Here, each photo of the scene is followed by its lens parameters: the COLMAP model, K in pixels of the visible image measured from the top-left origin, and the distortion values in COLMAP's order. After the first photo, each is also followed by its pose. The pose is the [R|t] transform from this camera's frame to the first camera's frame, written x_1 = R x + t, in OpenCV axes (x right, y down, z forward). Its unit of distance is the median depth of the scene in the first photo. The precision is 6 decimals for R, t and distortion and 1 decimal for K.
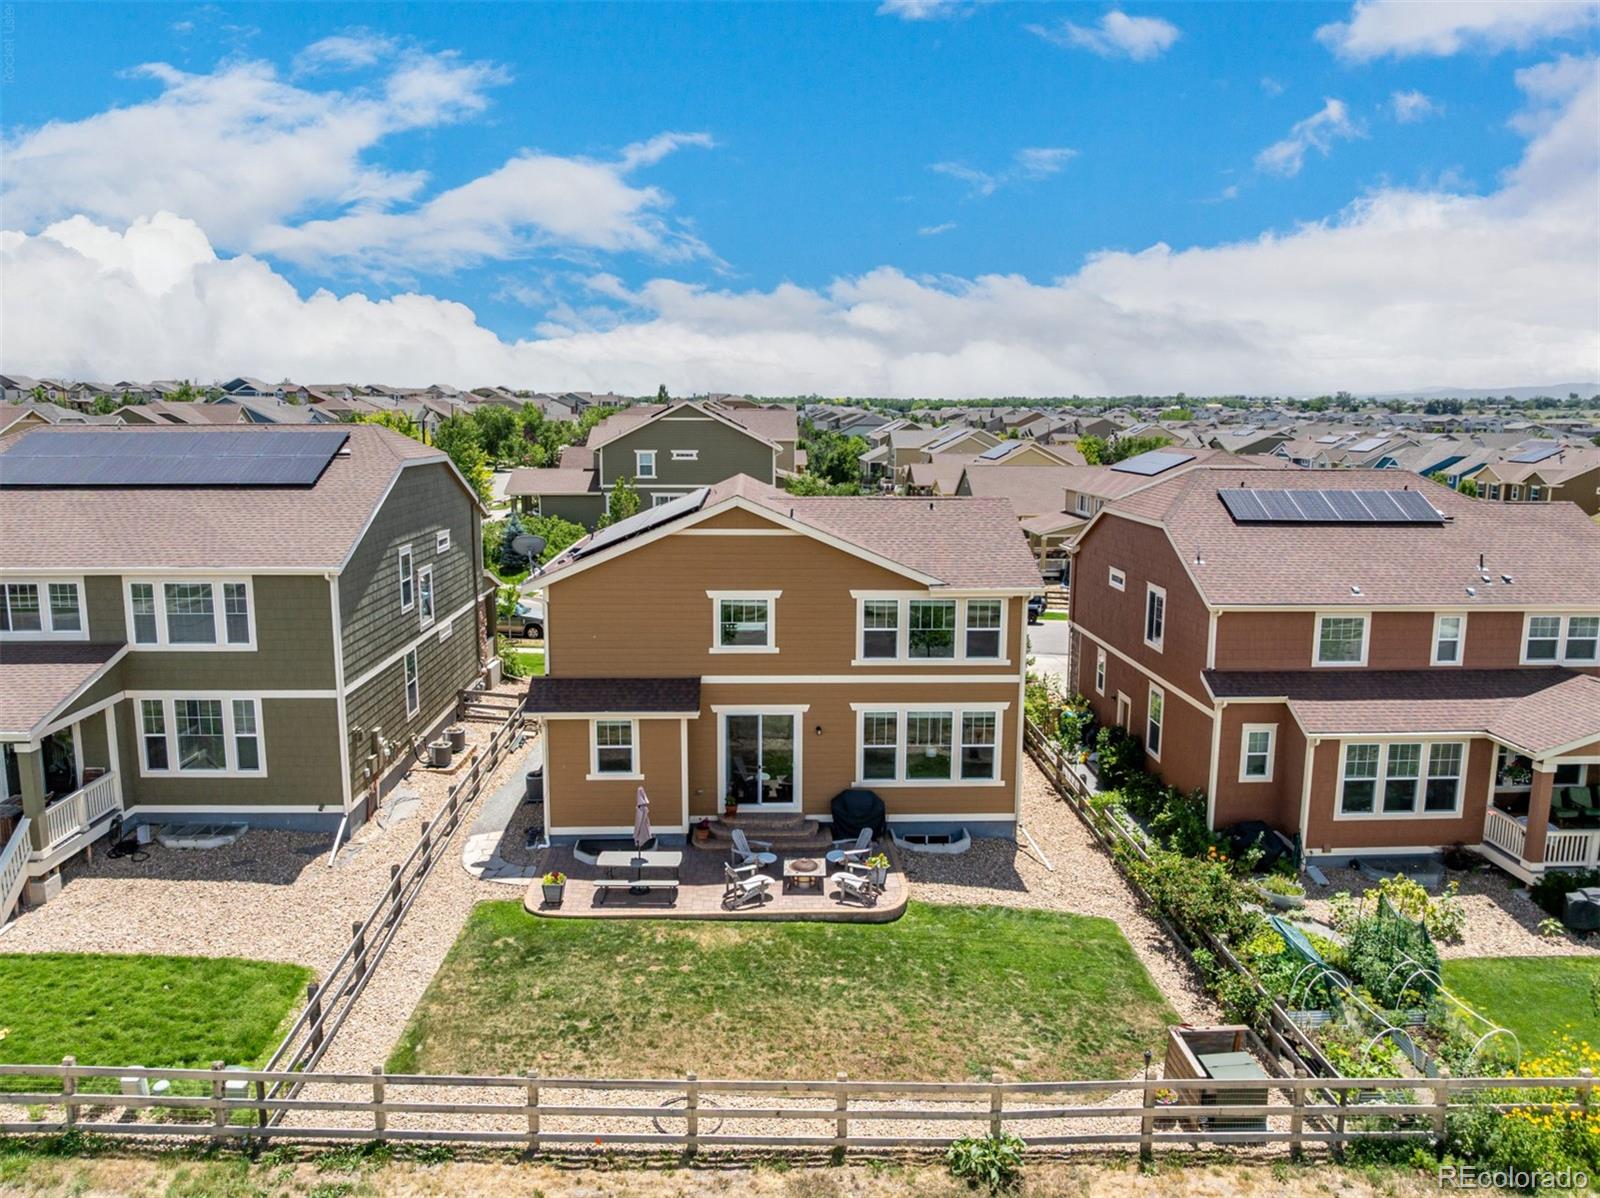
lens RADIAL K [[1128.8, 0, 796.1], [0, 1128.8, 597.6], [0, 0, 1]] dist [-0.041744, 0.004962]
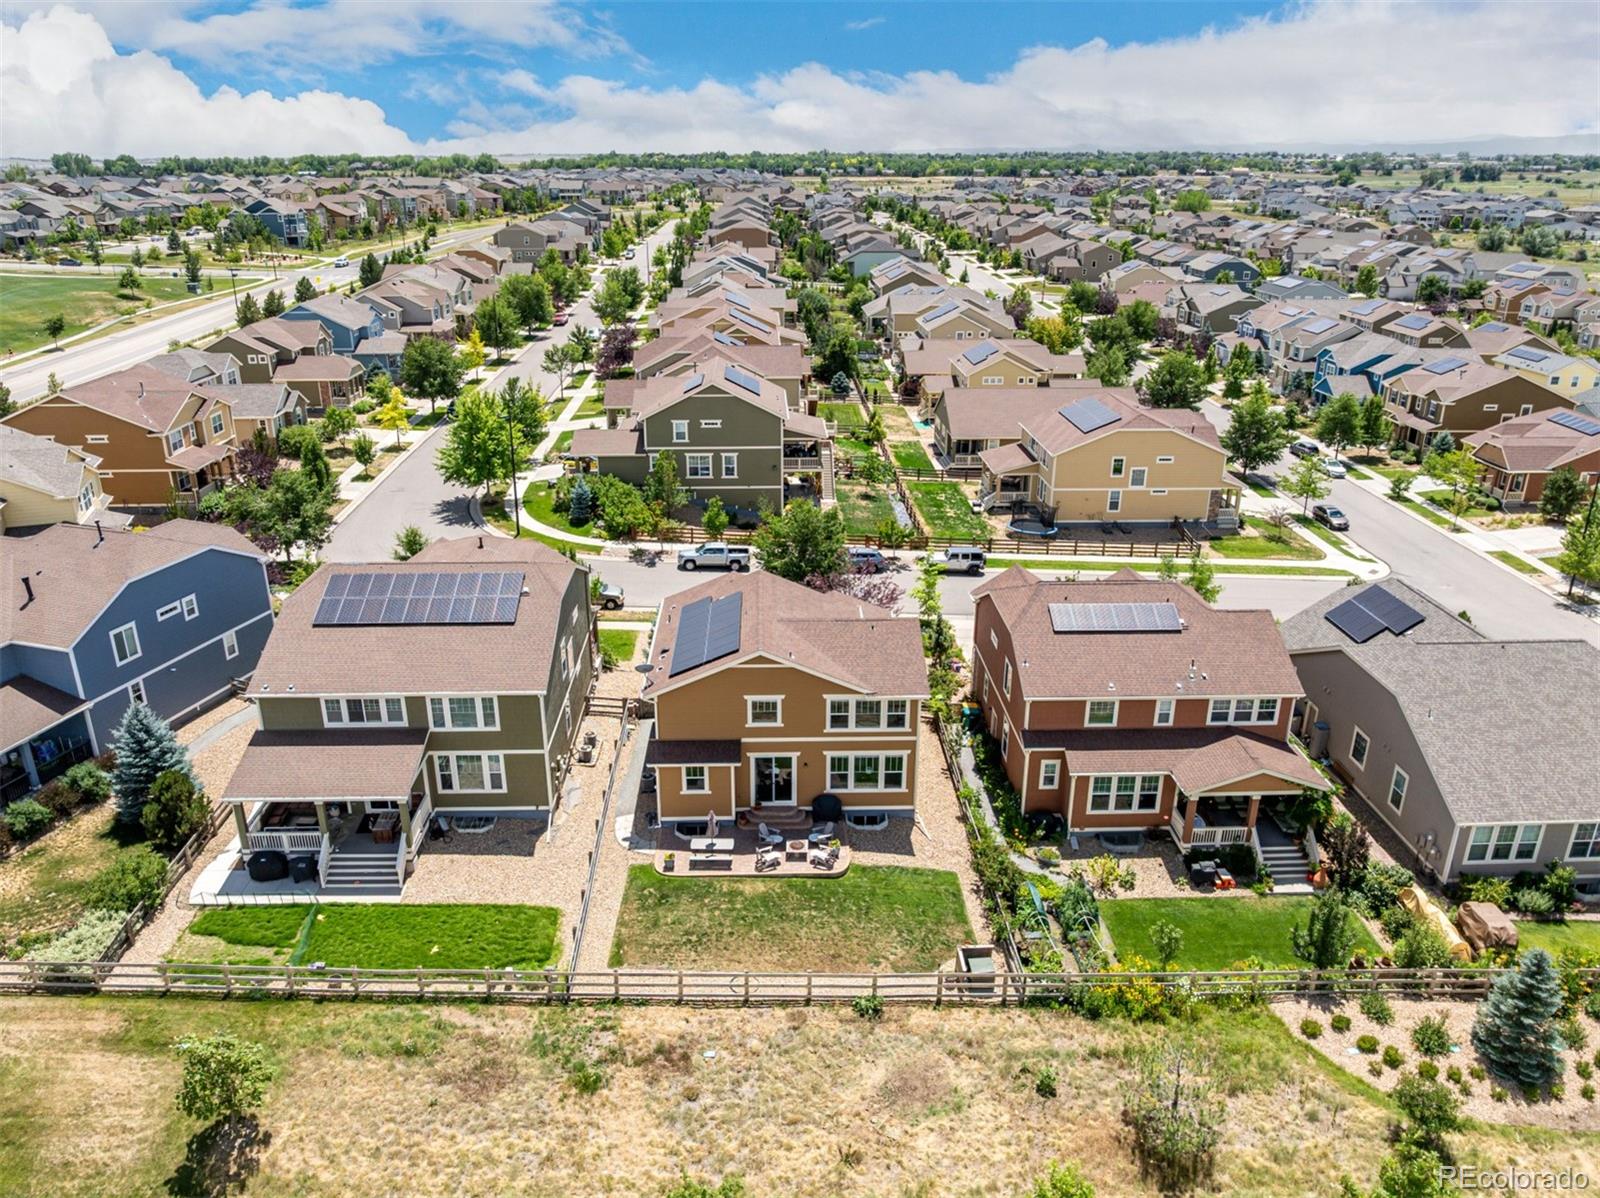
lens RADIAL K [[1124.1, 0, 795.6], [0, 1124.1, 604.6], [0, 0, 1]] dist [-0.026355, -0.018138]
pose [[0.999952, 0.000621, -0.009739, 0.021746], [0.001470, 0.976994, 0.213260, -0.536711], [0.009647, -0.213265, 0.976947, -0.739387]]
